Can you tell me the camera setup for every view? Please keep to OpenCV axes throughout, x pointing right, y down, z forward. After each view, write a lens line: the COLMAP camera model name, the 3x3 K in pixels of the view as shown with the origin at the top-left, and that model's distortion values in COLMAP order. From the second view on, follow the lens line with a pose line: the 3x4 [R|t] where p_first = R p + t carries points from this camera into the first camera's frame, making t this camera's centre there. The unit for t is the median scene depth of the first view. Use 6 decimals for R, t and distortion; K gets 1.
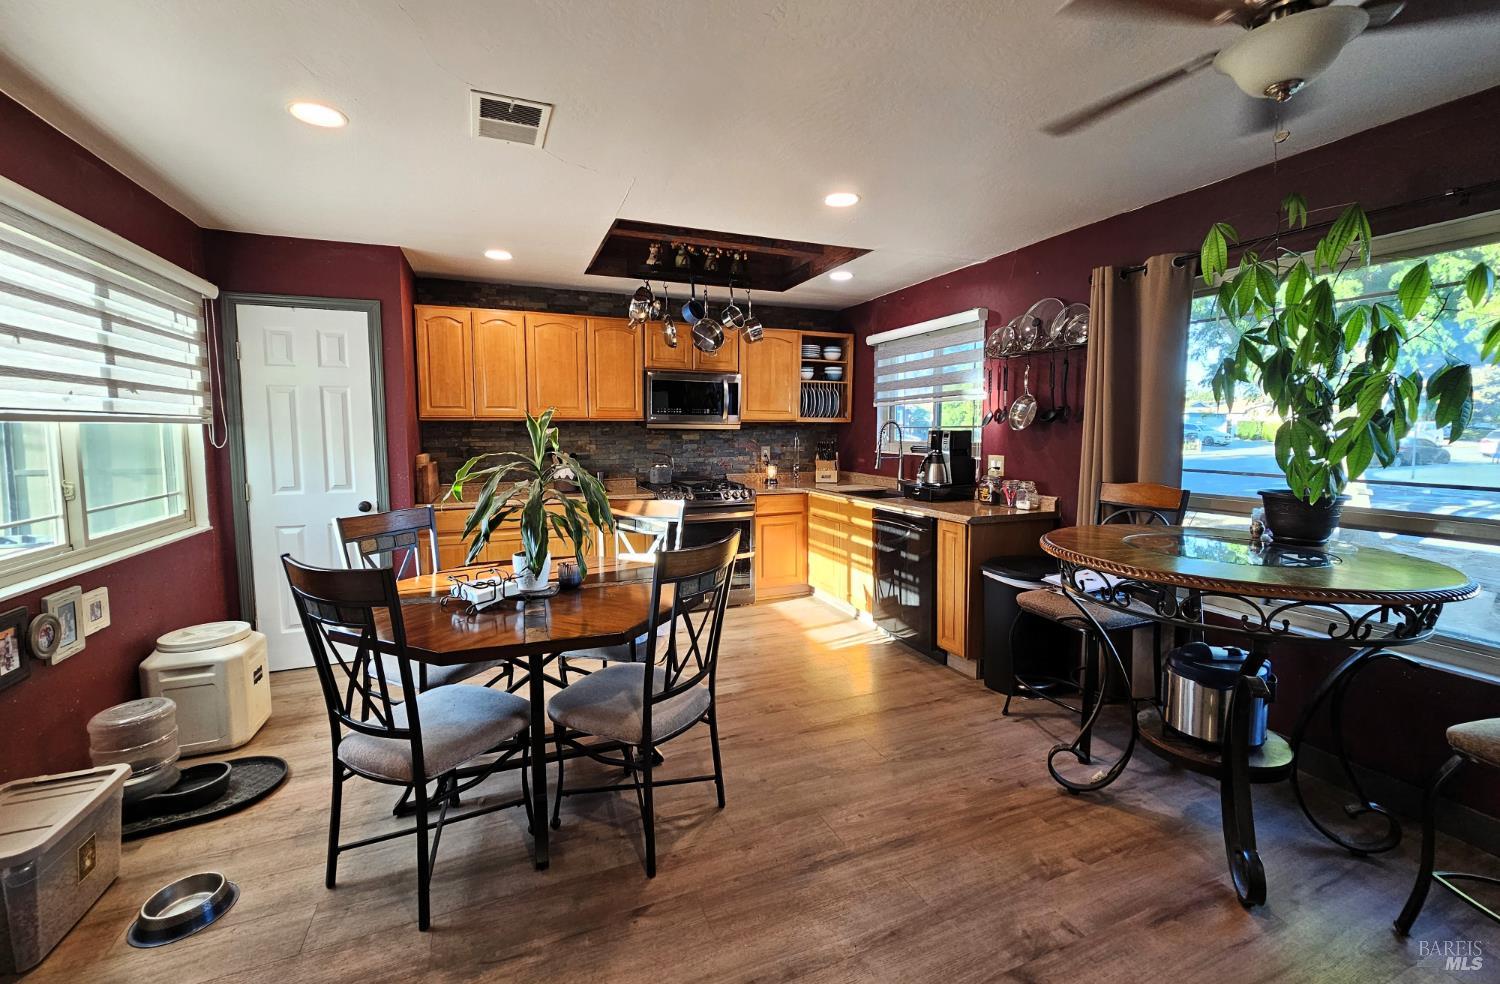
lens RADIAL K [[635.0, 0, 755.0], [0, 635.0, 480.3], [0, 0, 1]] dist [-0.001857, -0.000370]
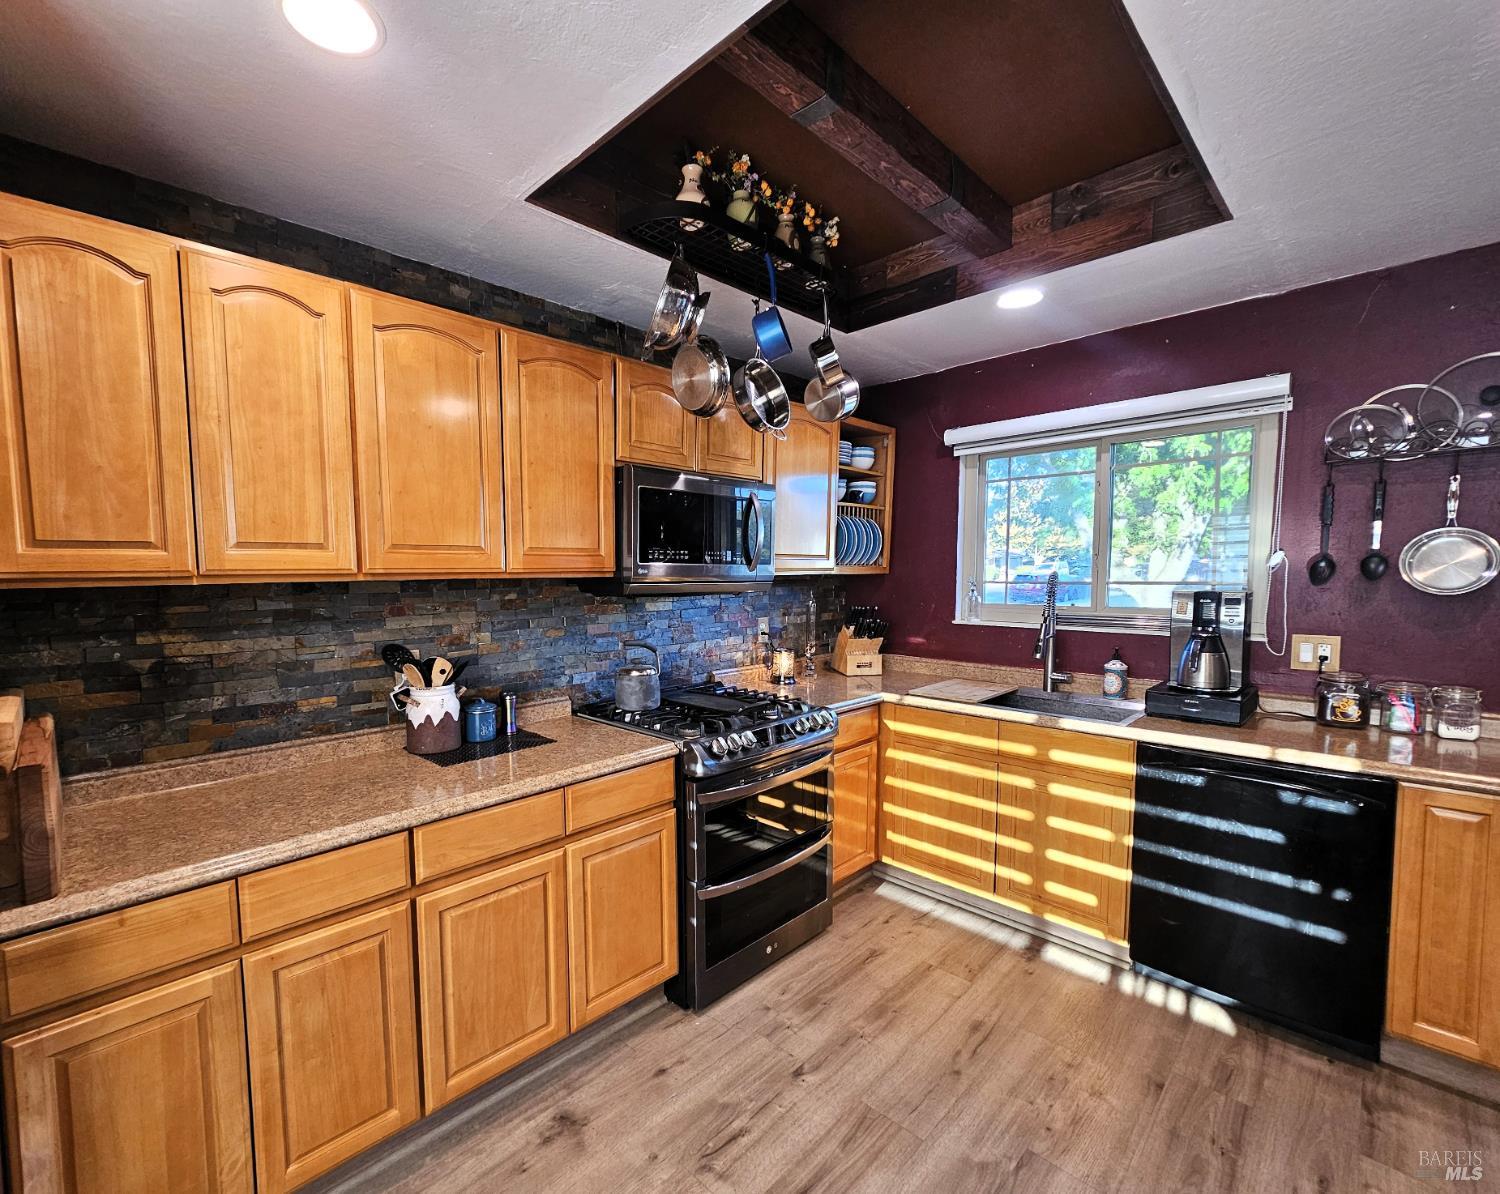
lens RADIAL K [[671.3, 0, 684.8], [0, 671.3, 622.7], [0, 0, 1]] dist [-0.001147, 0.000111]
pose [[0.934805, -0.035699, 0.353362, -0.287106], [0.036740, 0.999318, 0.003764, -0.058477], [-0.353255, 0.009464, 0.935479, 0.510679]]
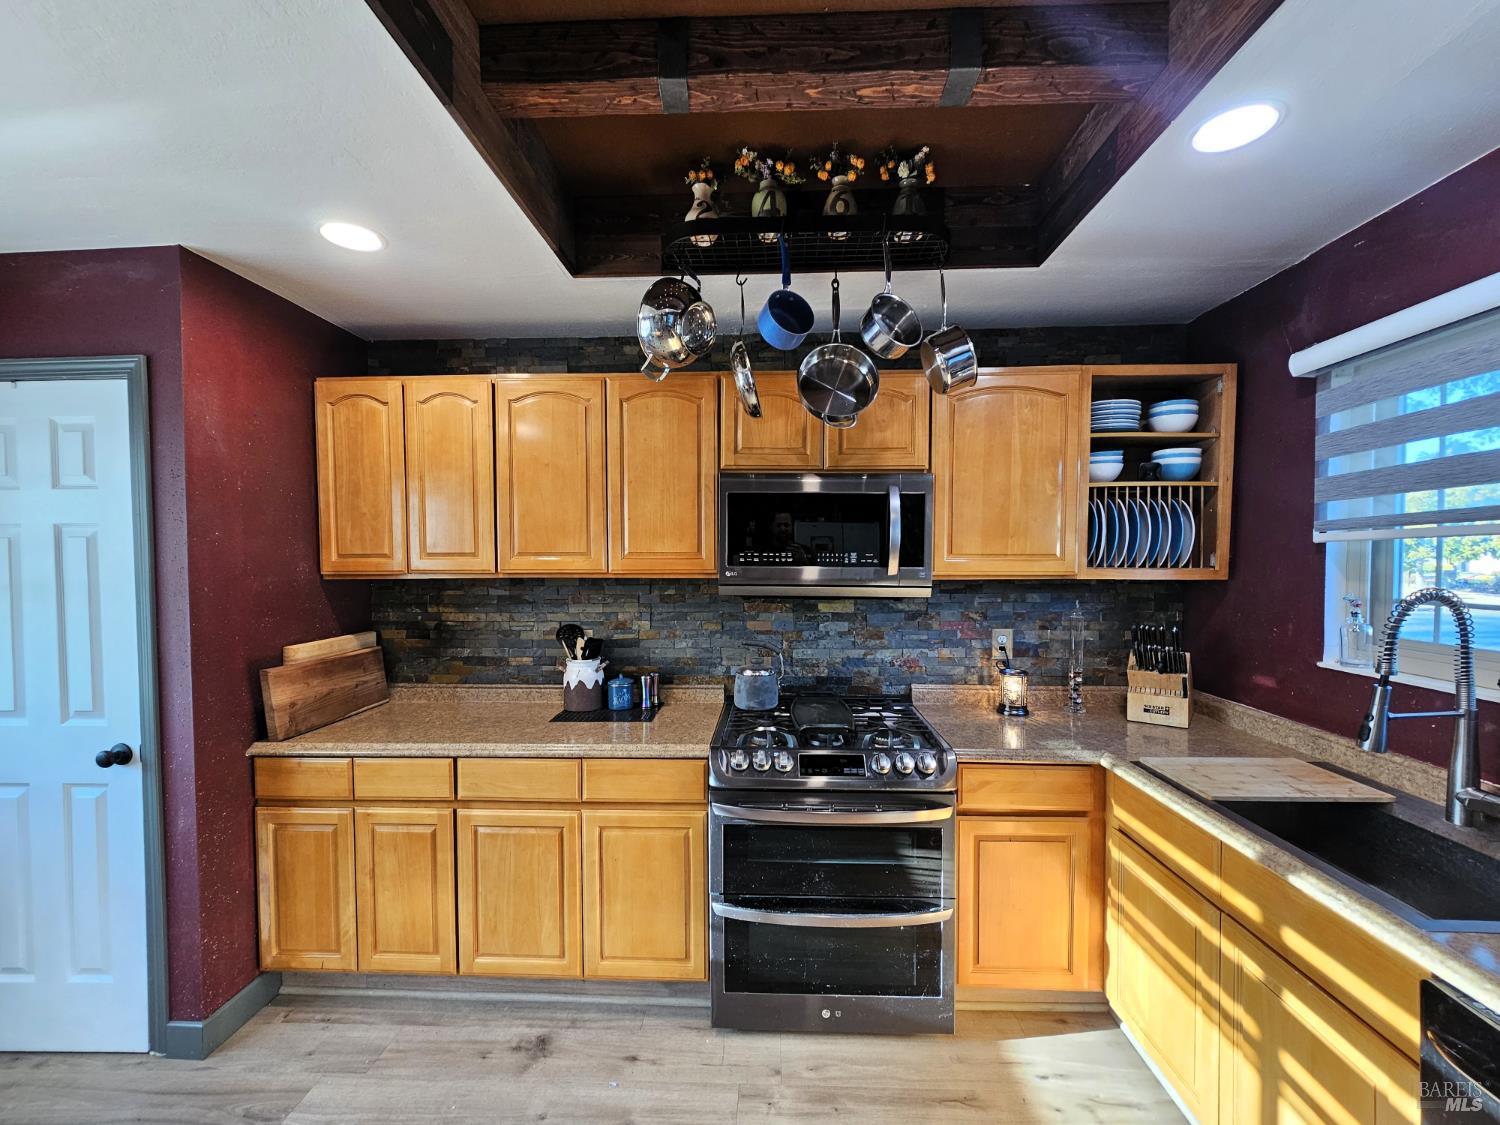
lens RADIAL K [[615.1, 0, 751.4], [0, 615.1, 576.4], [0, 0, 1]] dist [-0.002146, -0.000611]
pose [[0.906617, 0.009881, -0.421838, 0.043835], [-0.032115, 0.998442, -0.045635, -0.071641], [0.420730, 0.054920, 0.905522, 0.562274]]
